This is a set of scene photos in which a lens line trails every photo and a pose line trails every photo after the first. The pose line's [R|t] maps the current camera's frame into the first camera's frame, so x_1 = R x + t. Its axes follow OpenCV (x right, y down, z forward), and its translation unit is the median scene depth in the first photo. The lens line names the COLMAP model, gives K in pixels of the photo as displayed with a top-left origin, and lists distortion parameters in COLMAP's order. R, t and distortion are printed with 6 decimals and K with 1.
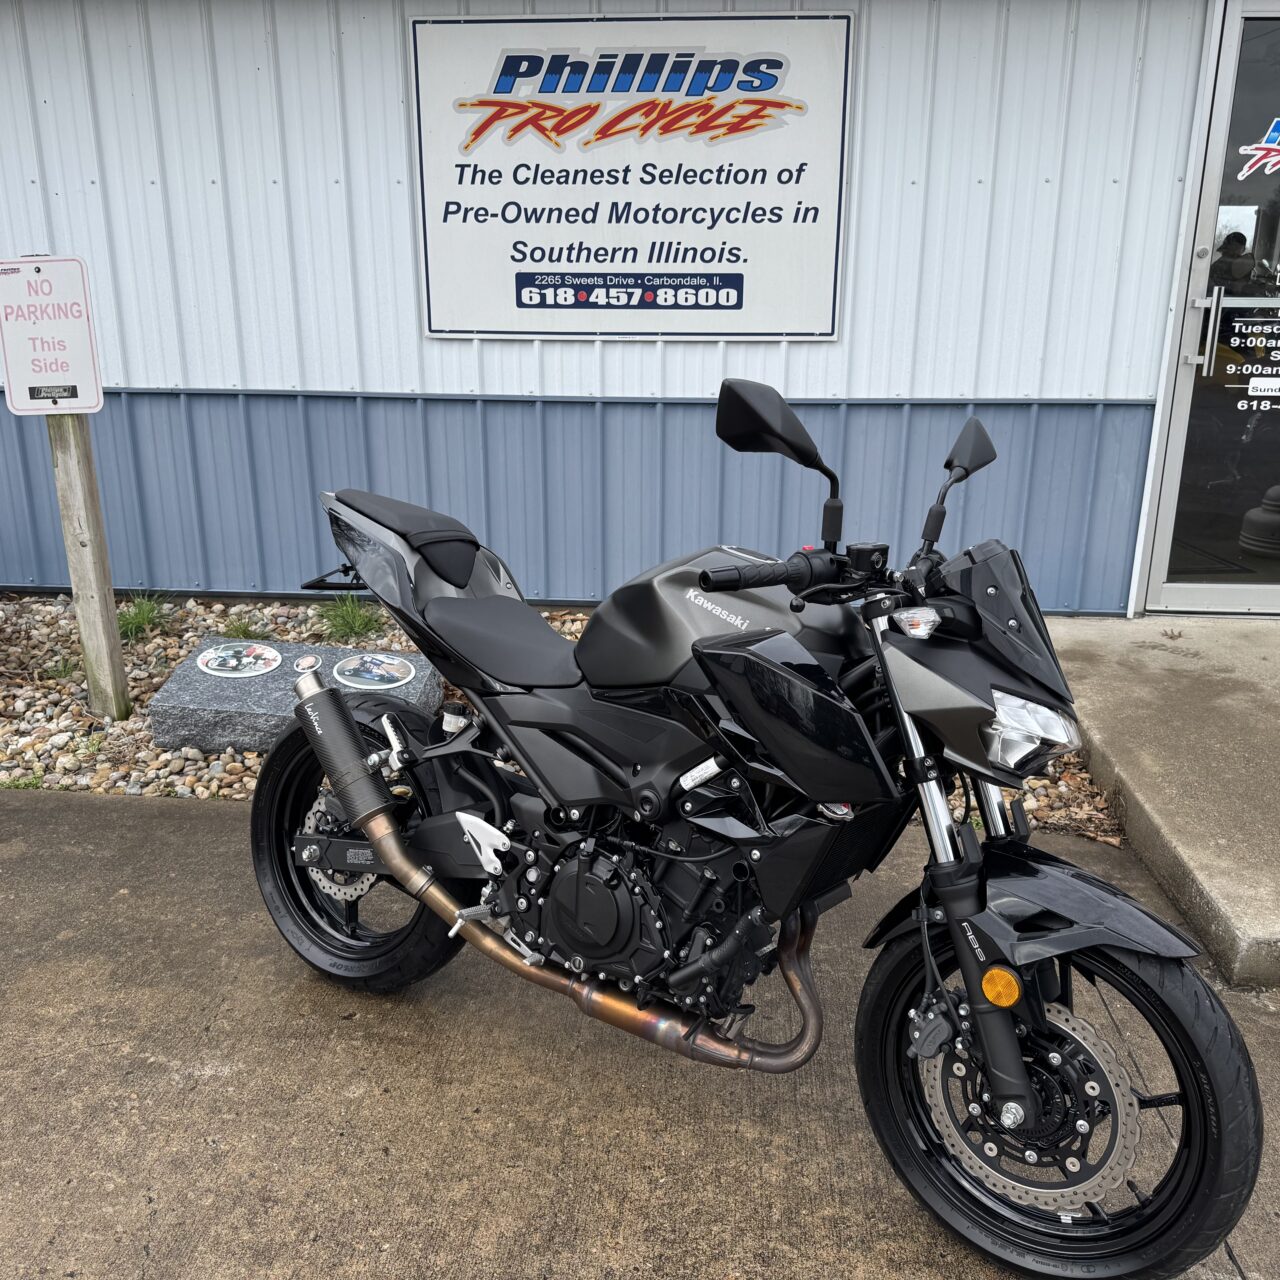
lens RADIAL K [[1208.6, 0, 667.6], [0, 1208.6, 639.4], [0, 0, 1]] dist [0.014372, -0.039724]
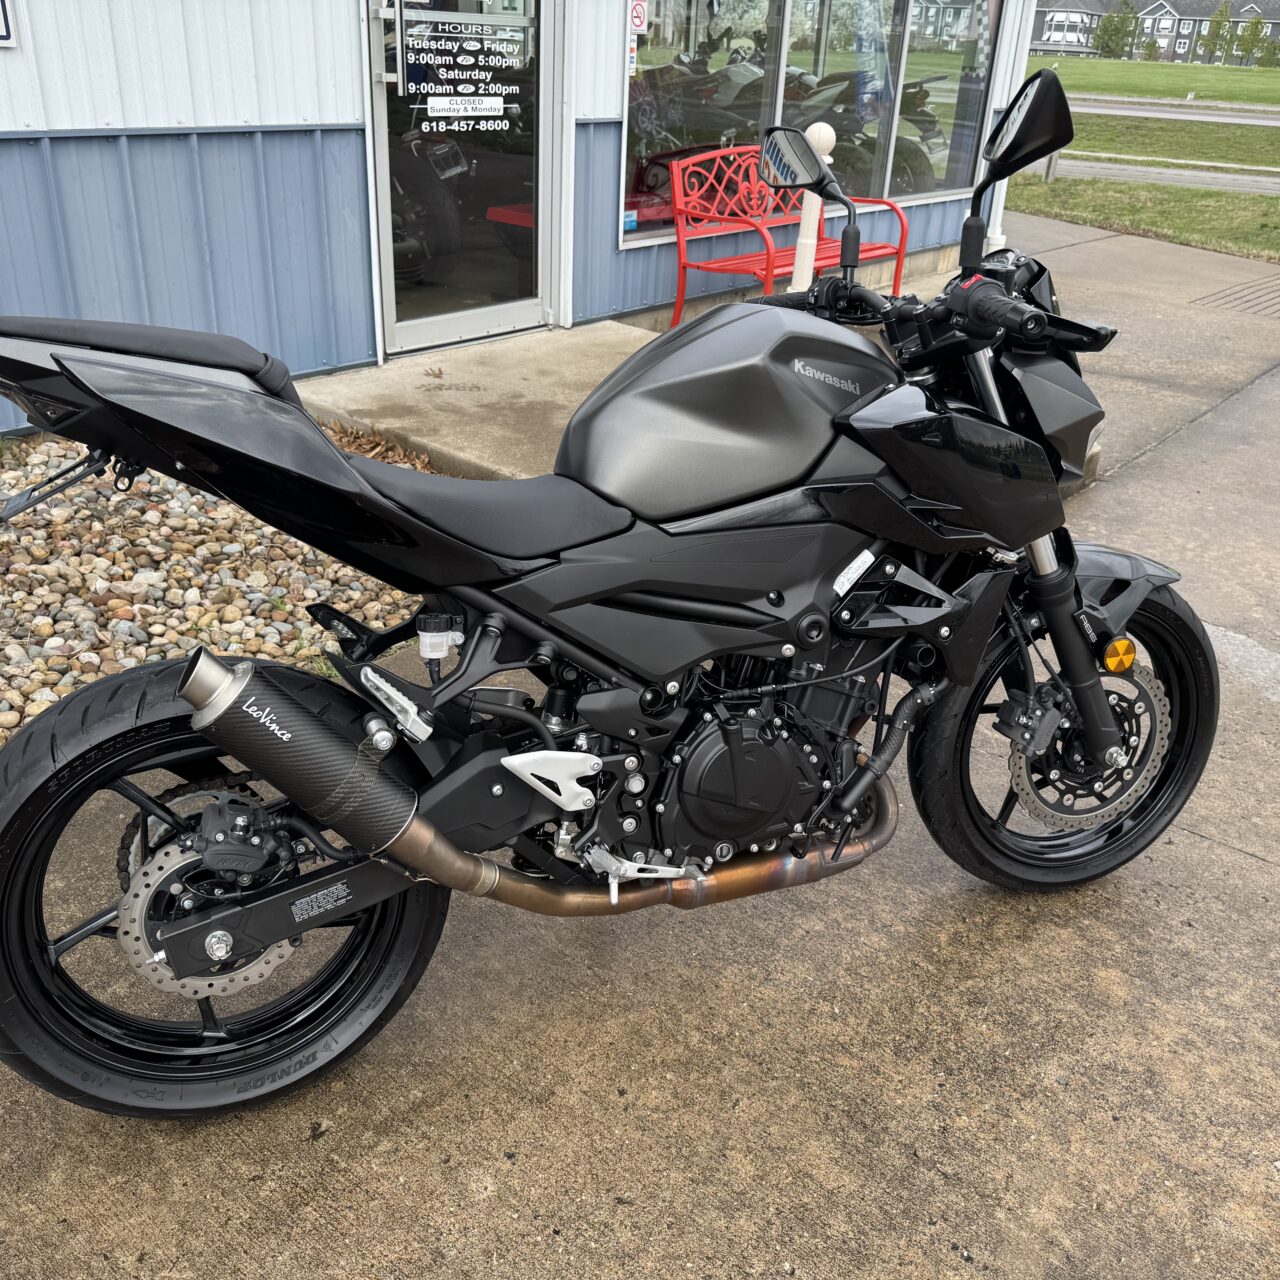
lens RADIAL K [[1208.6, 0, 667.6], [0, 1208.6, 639.4], [0, 0, 1]] dist [0.014372, -0.039724]
pose [[0.560693, -0.344744, 0.752844, -0.320116], [0.187079, 0.938439, 0.290403, -0.054543], [-0.806613, -0.021986, 0.590671, 0.264830]]
